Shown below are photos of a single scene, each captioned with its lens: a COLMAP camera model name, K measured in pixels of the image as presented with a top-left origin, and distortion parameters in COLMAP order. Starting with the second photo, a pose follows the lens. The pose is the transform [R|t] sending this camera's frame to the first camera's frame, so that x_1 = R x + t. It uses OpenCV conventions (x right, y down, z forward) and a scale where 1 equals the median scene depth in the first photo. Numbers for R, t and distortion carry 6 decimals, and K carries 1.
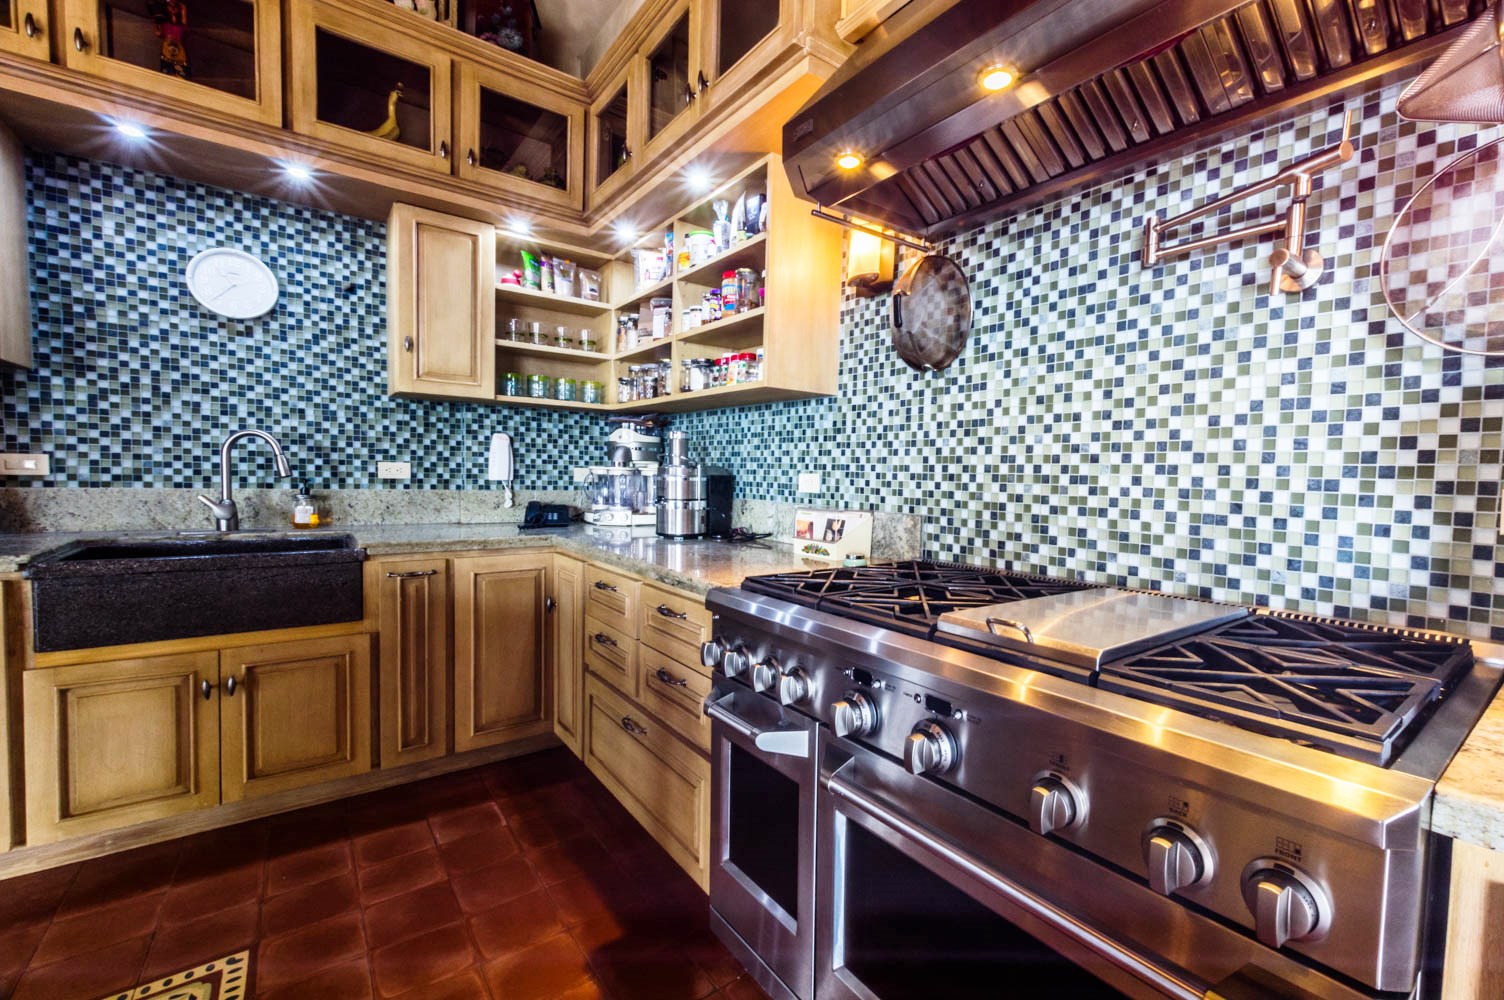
lens RADIAL K [[643.9, 0, 824.6], [0, 643.9, 504.6], [0, 0, 1]] dist [0.001223, 0.000914]
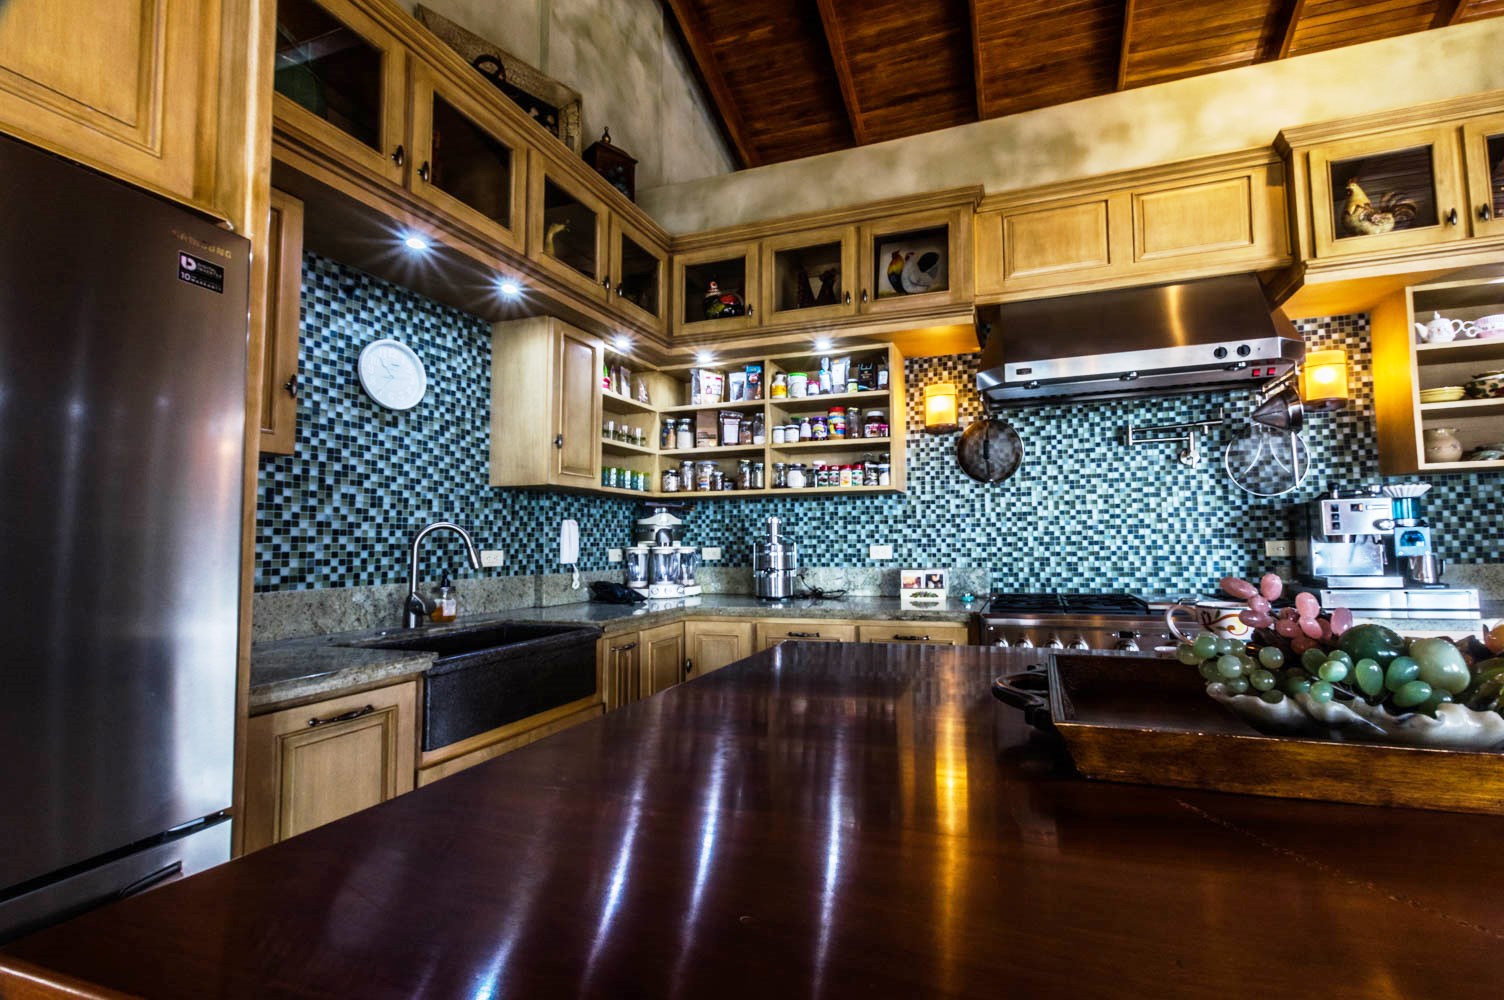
lens RADIAL K [[643.9, 0, 824.6], [0, 643.9, 504.6], [0, 0, 1]] dist [0.001223, 0.000914]
pose [[0.839830, -0.003430, 0.542839, -1.182809], [0.059462, 0.994544, -0.085710, -0.029796], [-0.539583, 0.104260, 0.835452, -0.203424]]
